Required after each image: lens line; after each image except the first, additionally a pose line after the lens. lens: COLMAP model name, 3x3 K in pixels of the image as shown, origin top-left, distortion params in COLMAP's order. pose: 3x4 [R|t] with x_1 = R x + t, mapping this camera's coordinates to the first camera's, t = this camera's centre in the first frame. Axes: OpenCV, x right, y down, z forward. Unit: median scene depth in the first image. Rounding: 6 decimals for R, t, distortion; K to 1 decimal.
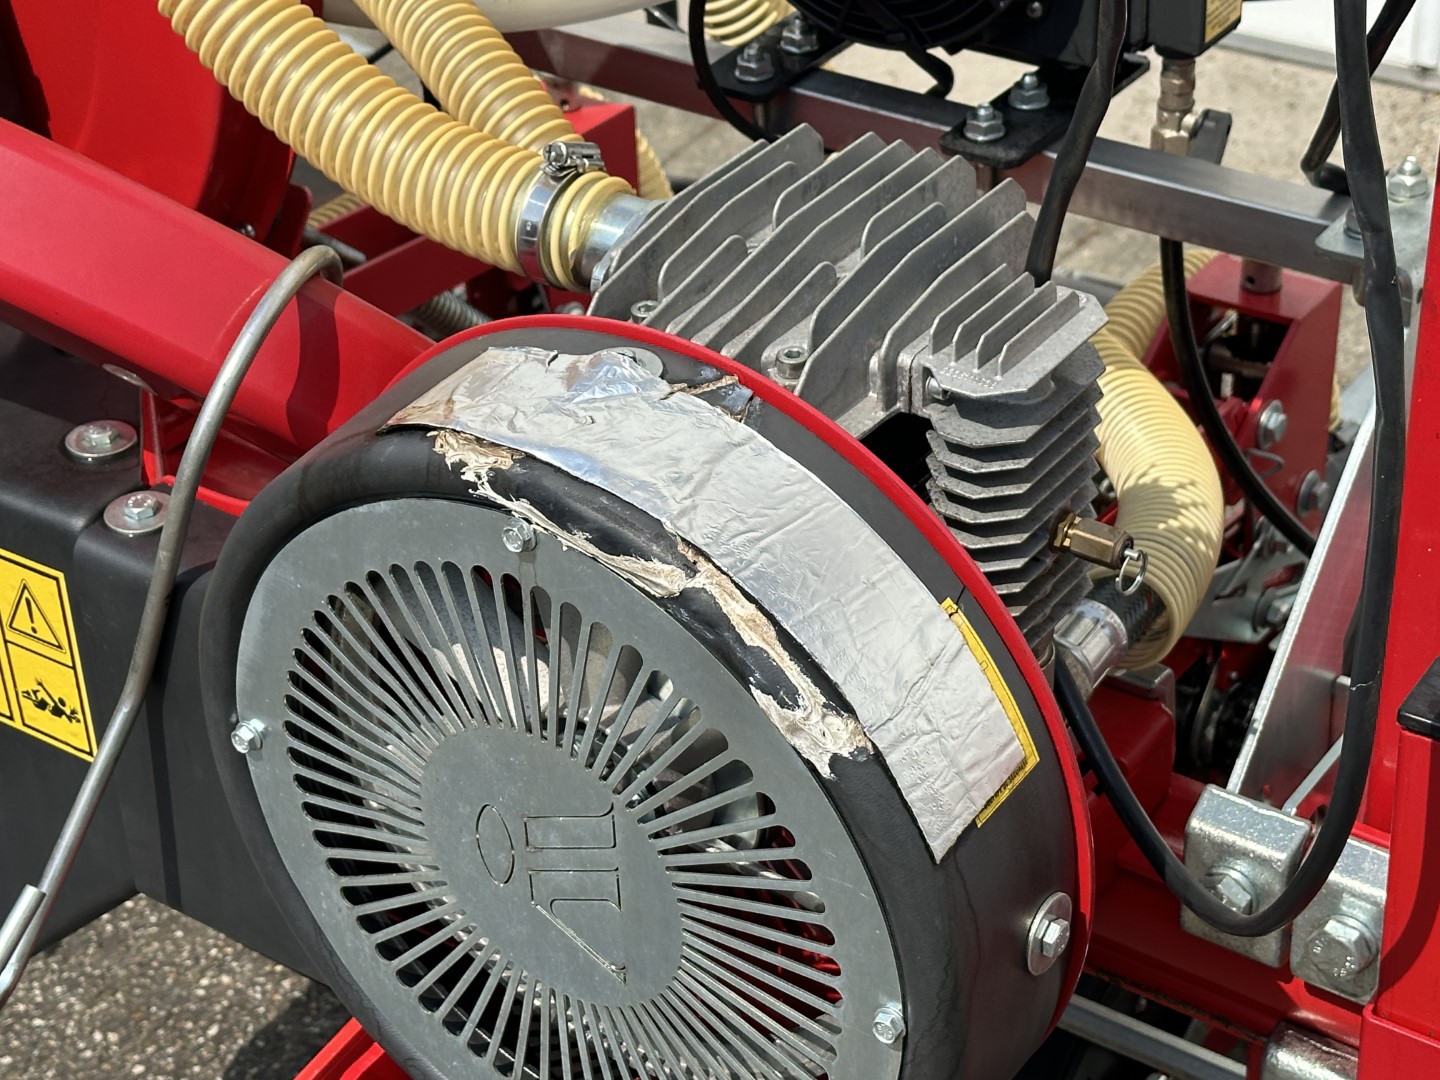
lens RADIAL K [[2938.0, 0, 720.0], [0, 2938.0, 540.0], [0, 0, 1]] dist [0.006797, 0.012534]
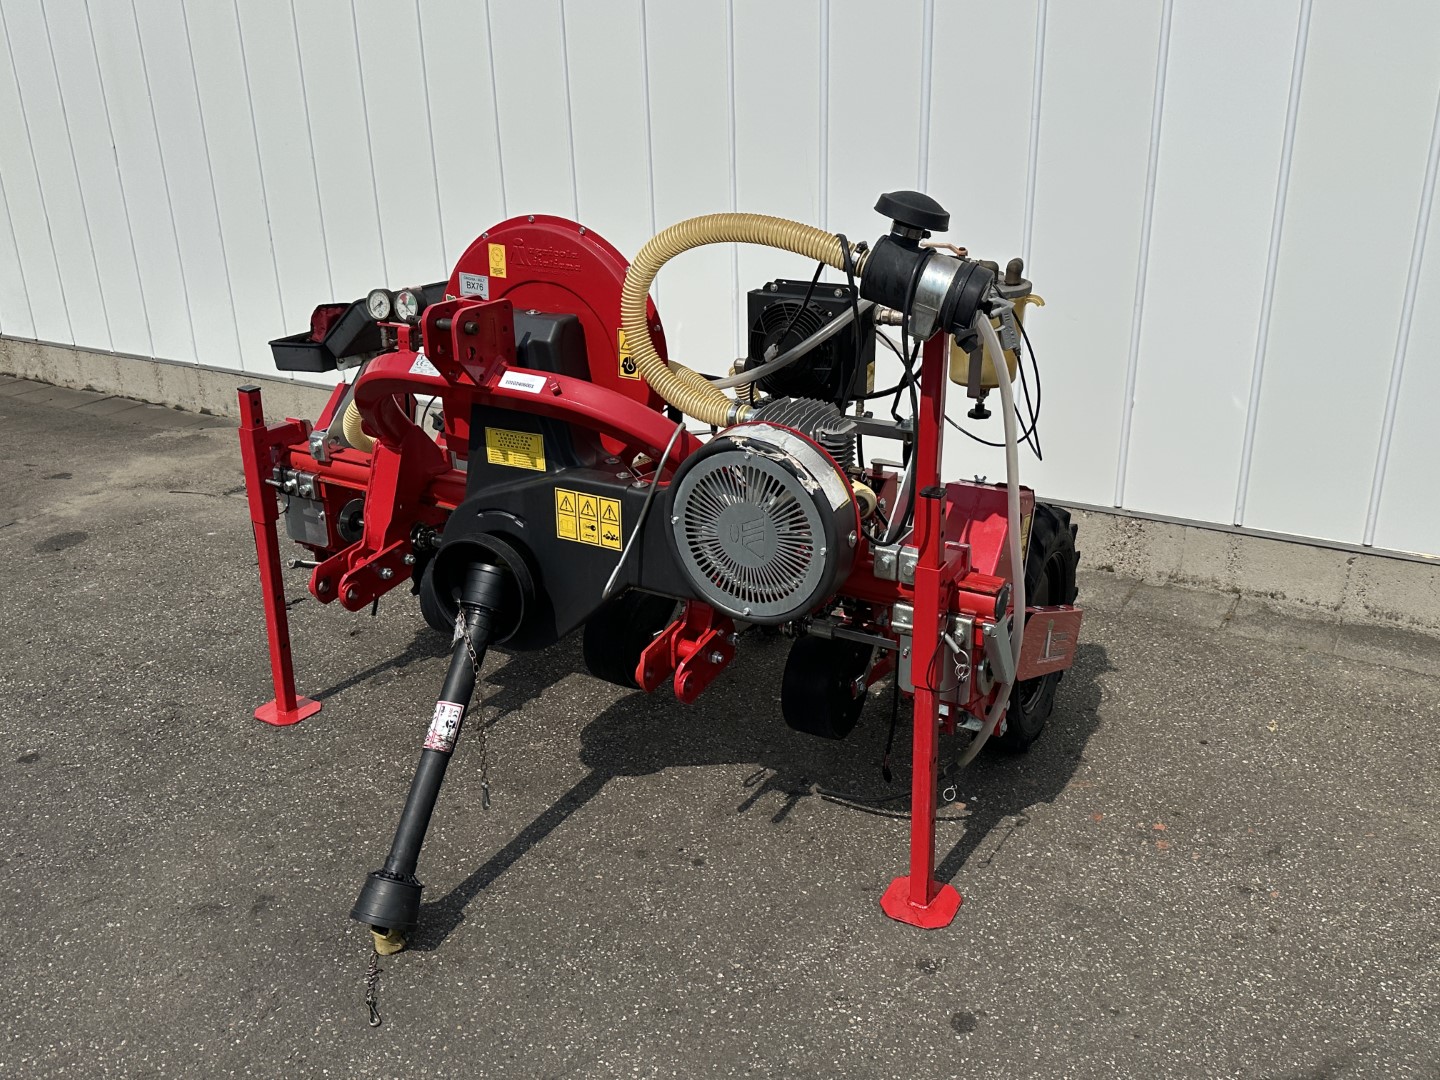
lens RADIAL K [[1301.1, 0, 720.0], [0, 1301.1, 540.0], [0, 0, 1]] dist [0.159226, -0.379914]
pose [[0.995206, -0.005762, 0.097630, -0.316183], [0.026013, 0.977899, -0.207453, 0.570785], [-0.094277, 0.208998, 0.973361, -1.081745]]
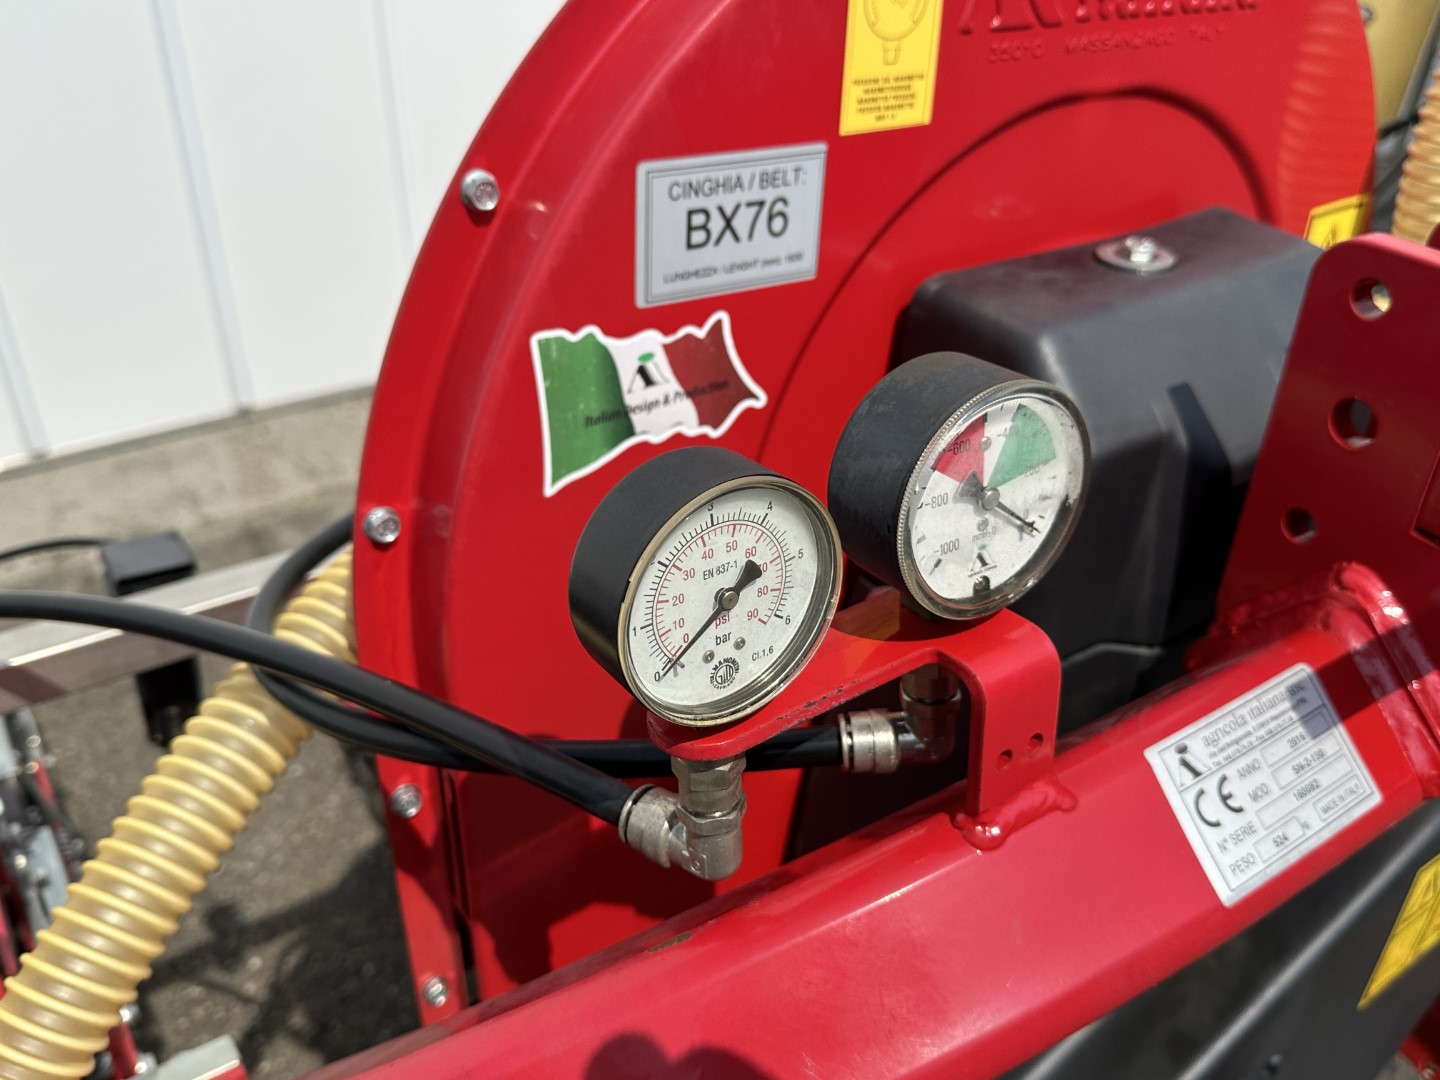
lens RADIAL K [[1301.1, 0, 720.0], [0, 1301.1, 540.0], [0, 0, 1]] dist [0.159226, -0.379914]
pose [[0.317496, -0.455020, 0.831958, -0.938421], [0.466758, 0.838697, 0.280579, -0.486676], [-0.825430, 0.299240, 0.478666, 1.171394]]
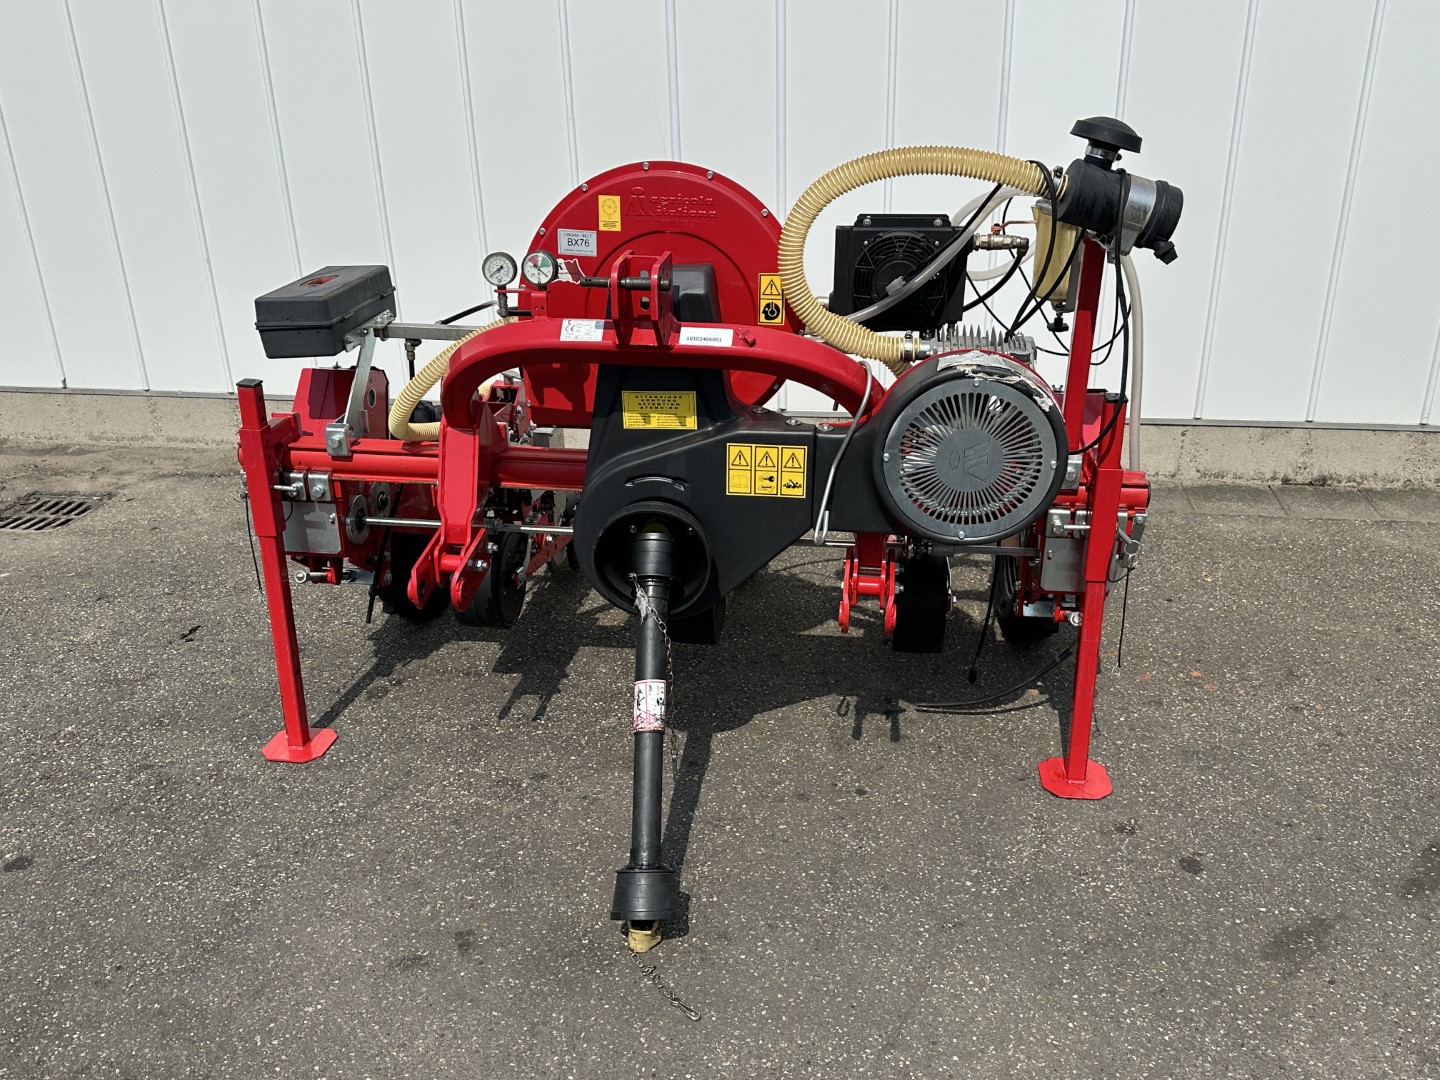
lens RADIAL K [[1306.7, 0, 720.0], [0, 1306.7, 540.0], [0, 0, 1]] dist [0.165733, -0.389076]
pose [[0.872756, -0.157091, 0.462189, -1.501690], [0.237172, 0.964002, -0.120204, 0.416650], [-0.426668, 0.214527, 0.878597, -0.753898]]
